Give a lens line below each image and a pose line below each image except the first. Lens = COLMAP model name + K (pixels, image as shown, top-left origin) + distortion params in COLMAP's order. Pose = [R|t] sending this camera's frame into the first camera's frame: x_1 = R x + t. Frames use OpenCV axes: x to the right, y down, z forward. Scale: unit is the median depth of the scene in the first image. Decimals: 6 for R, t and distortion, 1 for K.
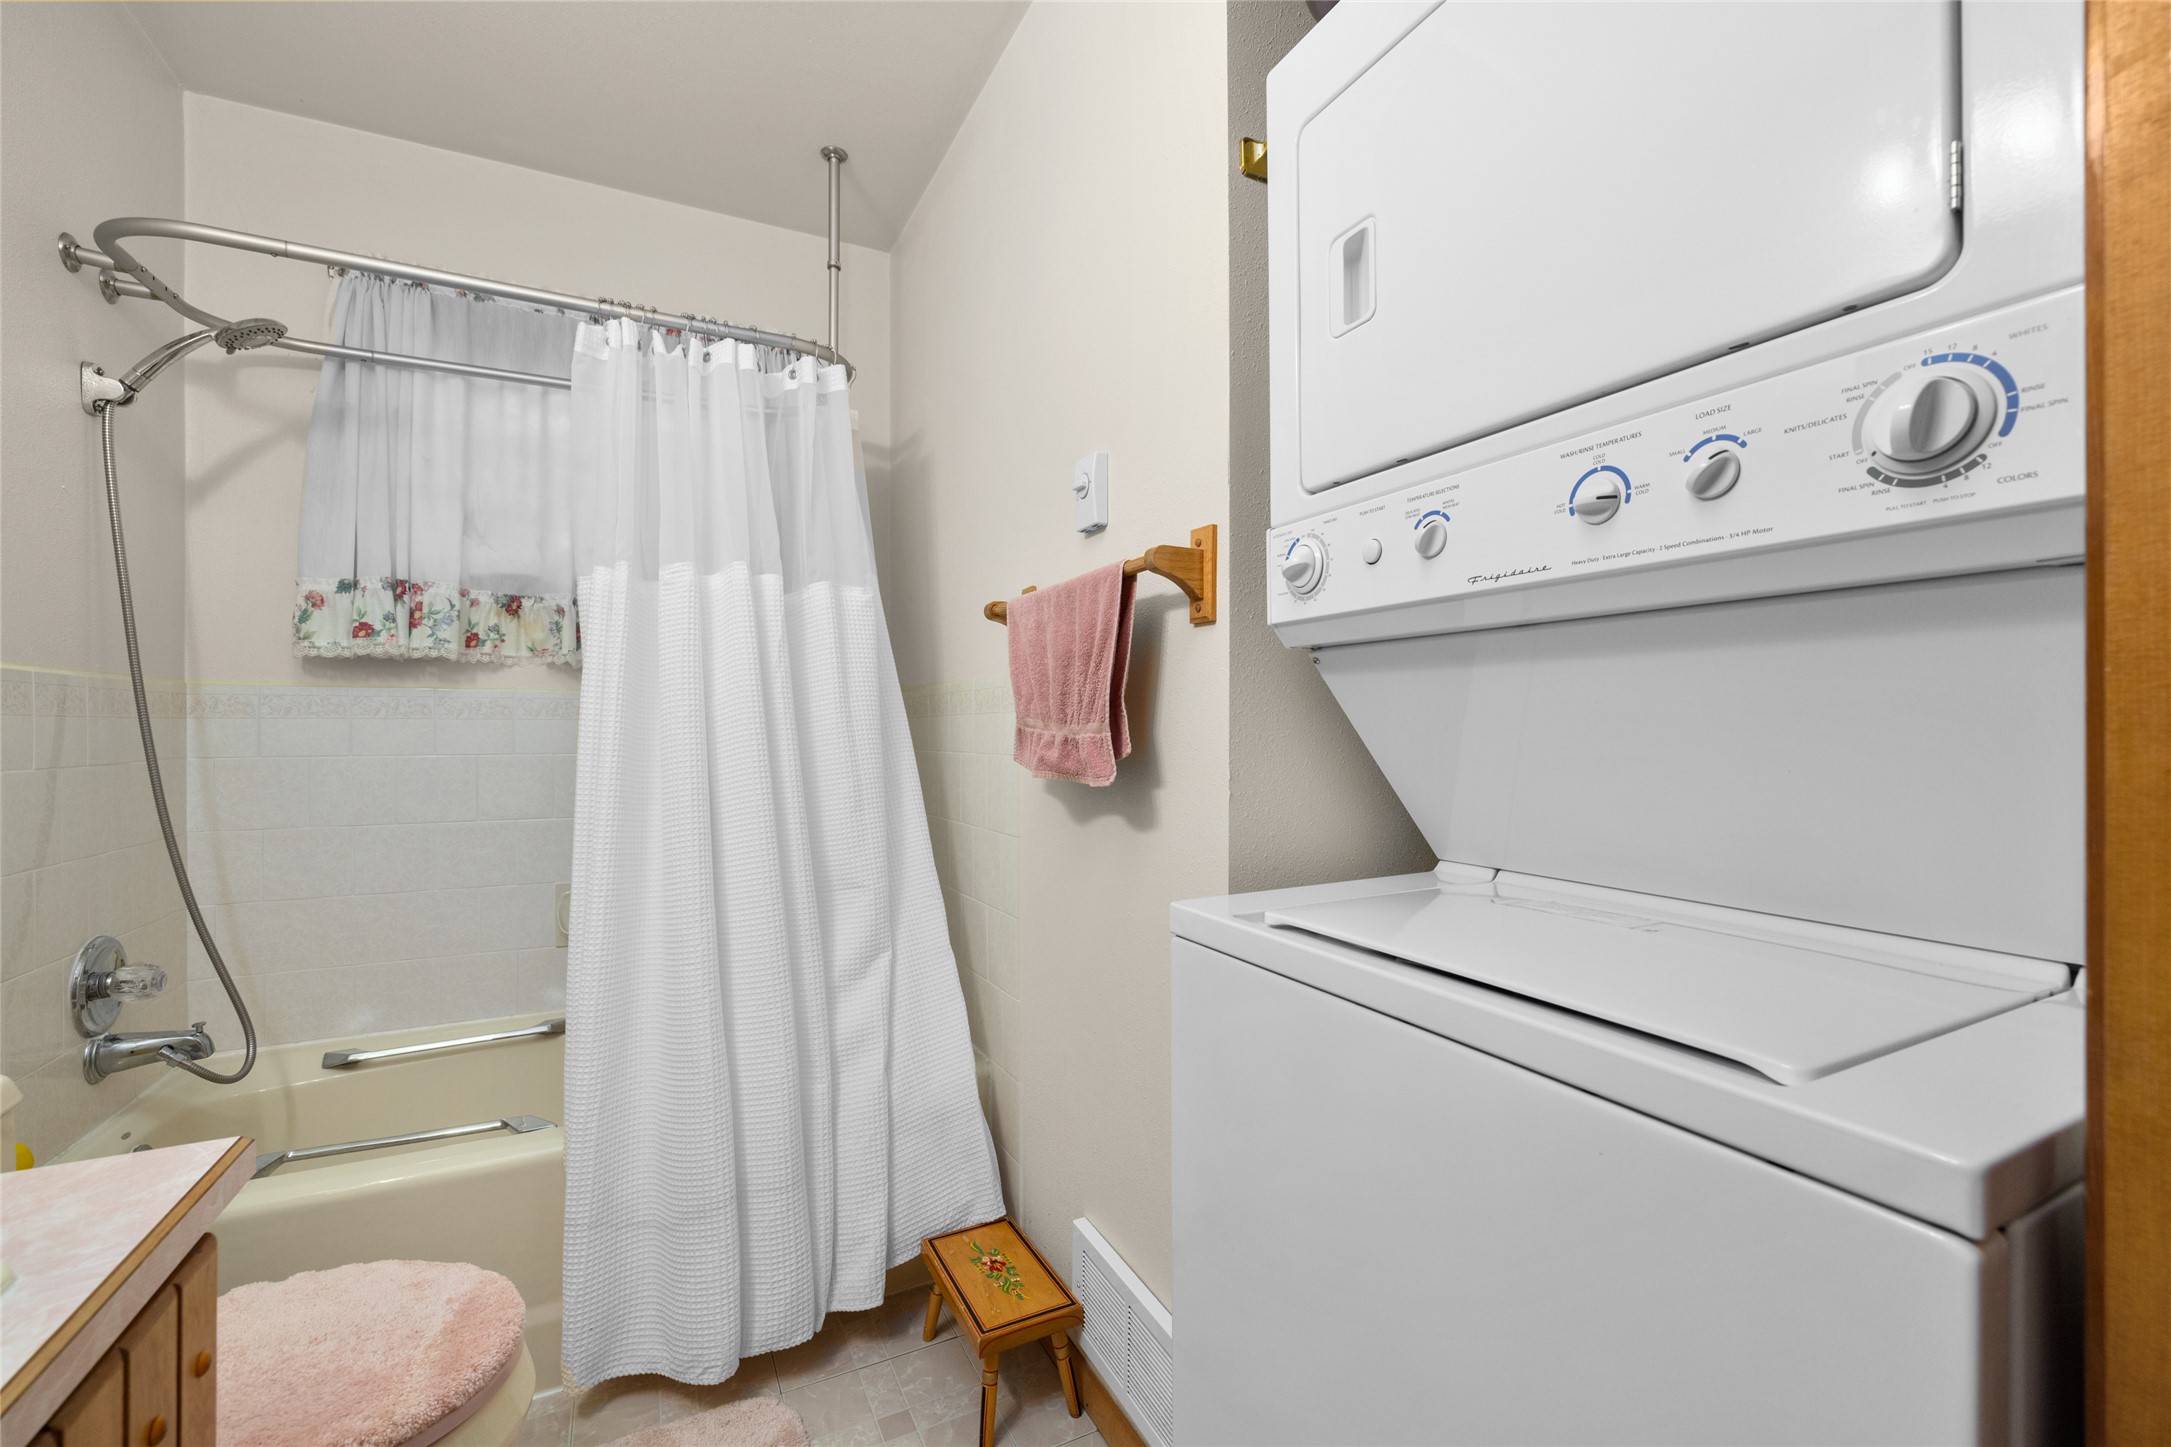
lens RADIAL K [[902.2, 0, 1081.9], [0, 902.2, 733.2], [0, 0, 1]] dist [0.000086, 0.000204]
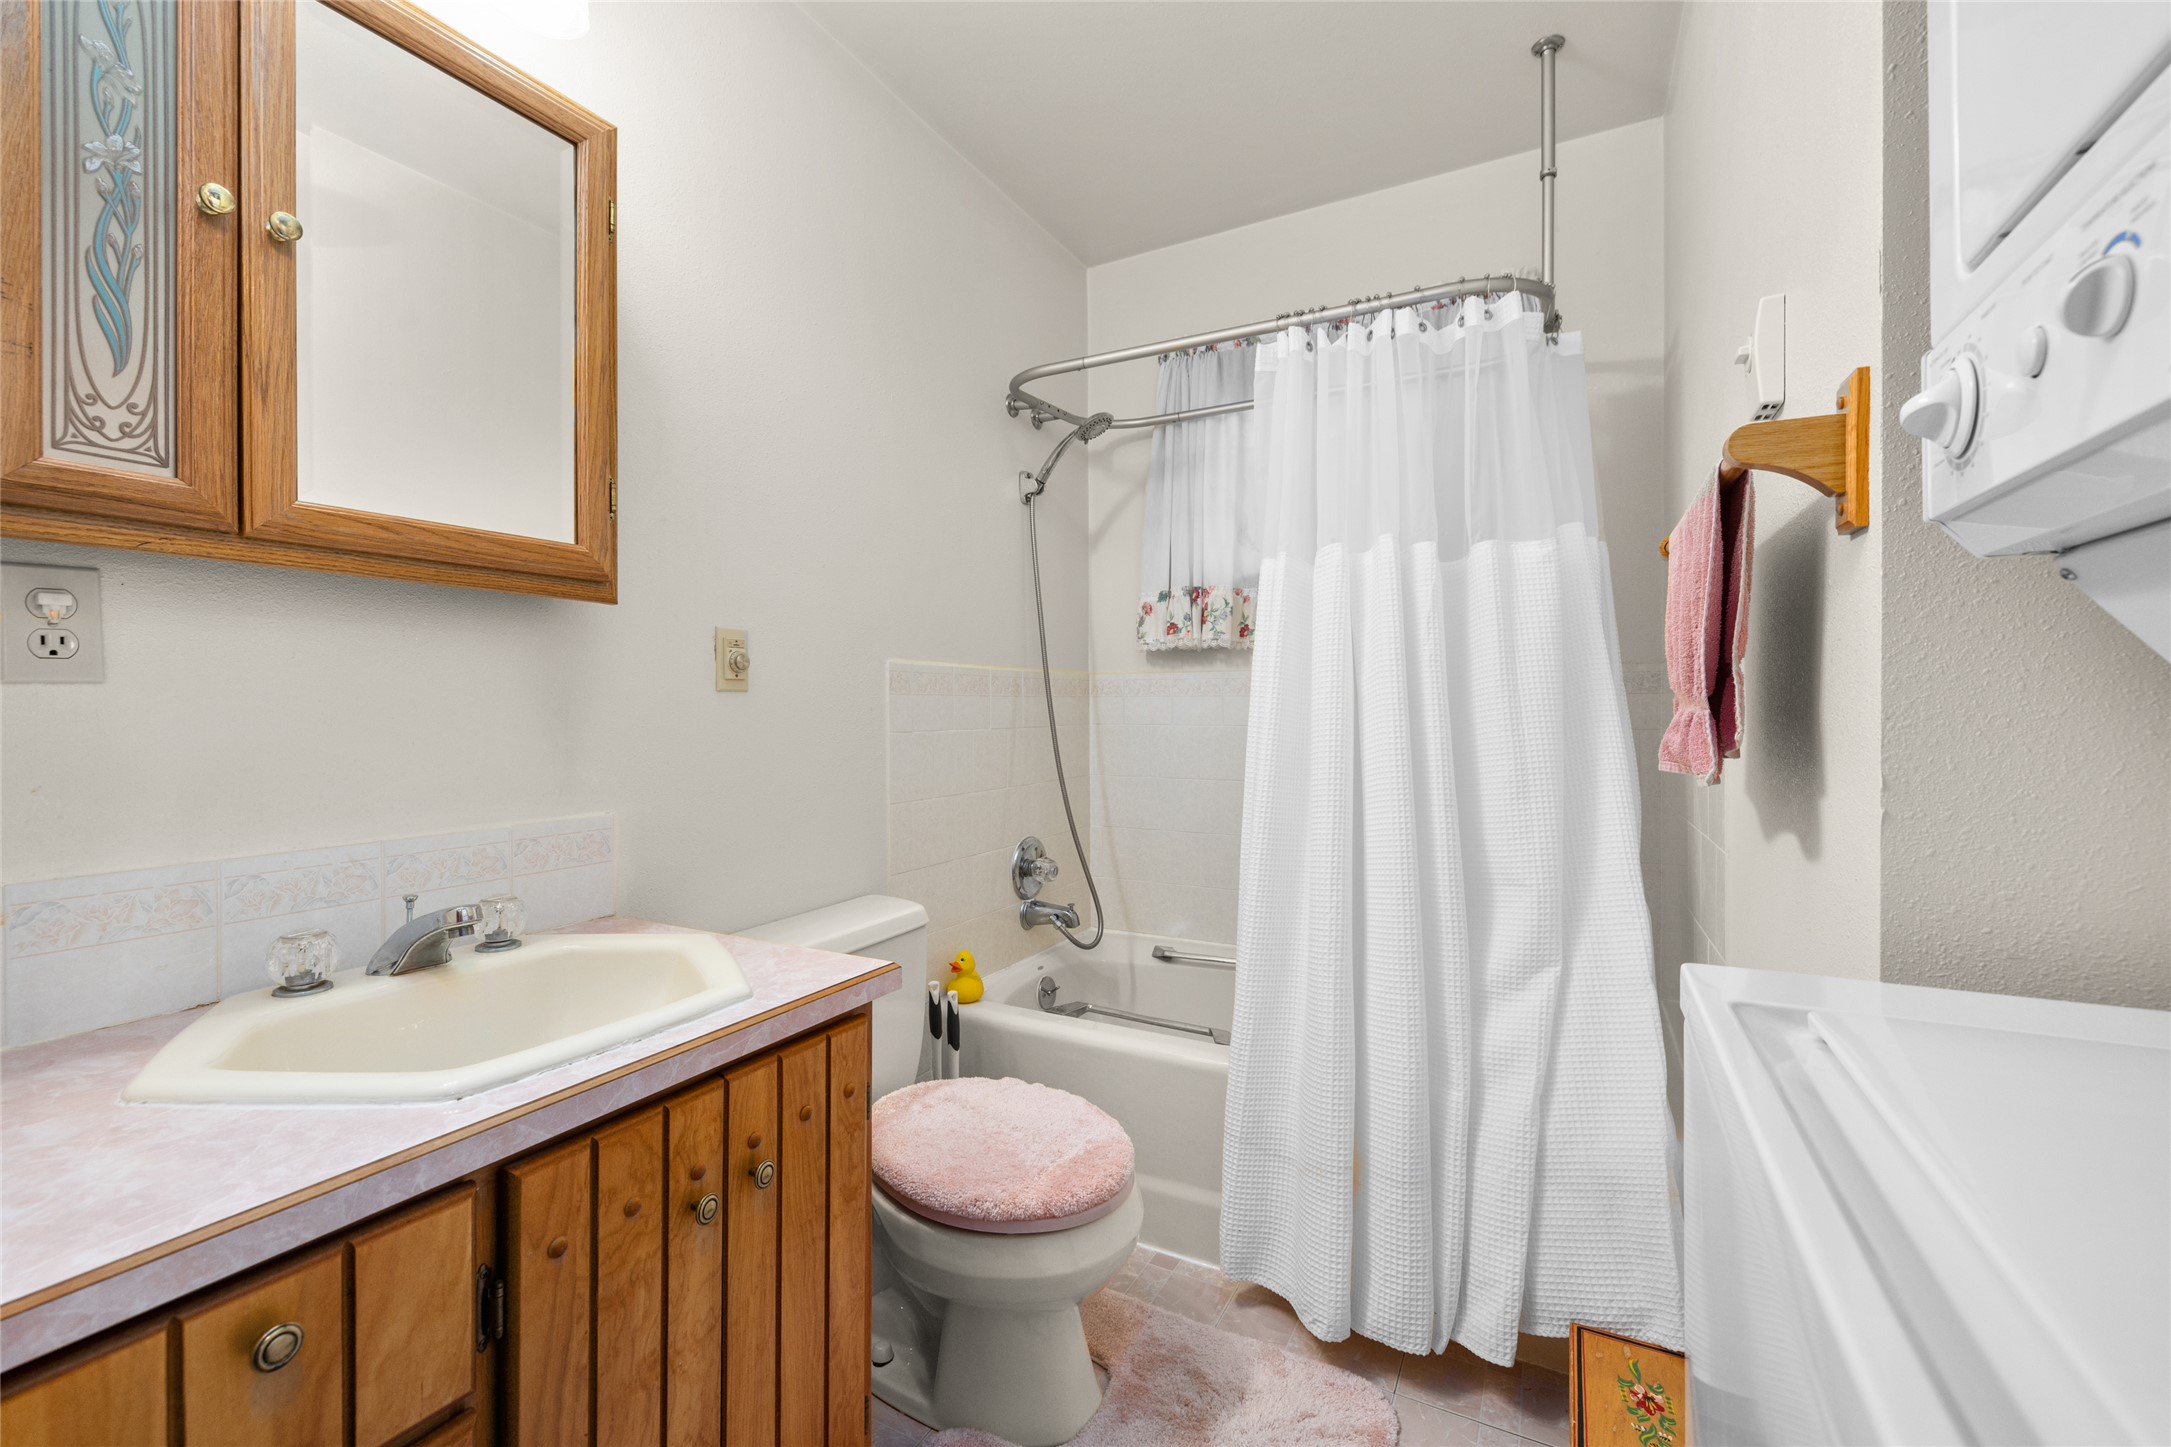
lens RADIAL K [[910.0, 0, 1071.7], [0, 910.0, 716.2], [0, 0, 1]] dist [0.001057, 0.000221]
pose [[0.575449, 0.010837, -0.817766, 0.236021], [-0.004143, 0.999938, 0.010336, -0.000621], [0.817827, -0.002560, 0.575458, 0.146145]]
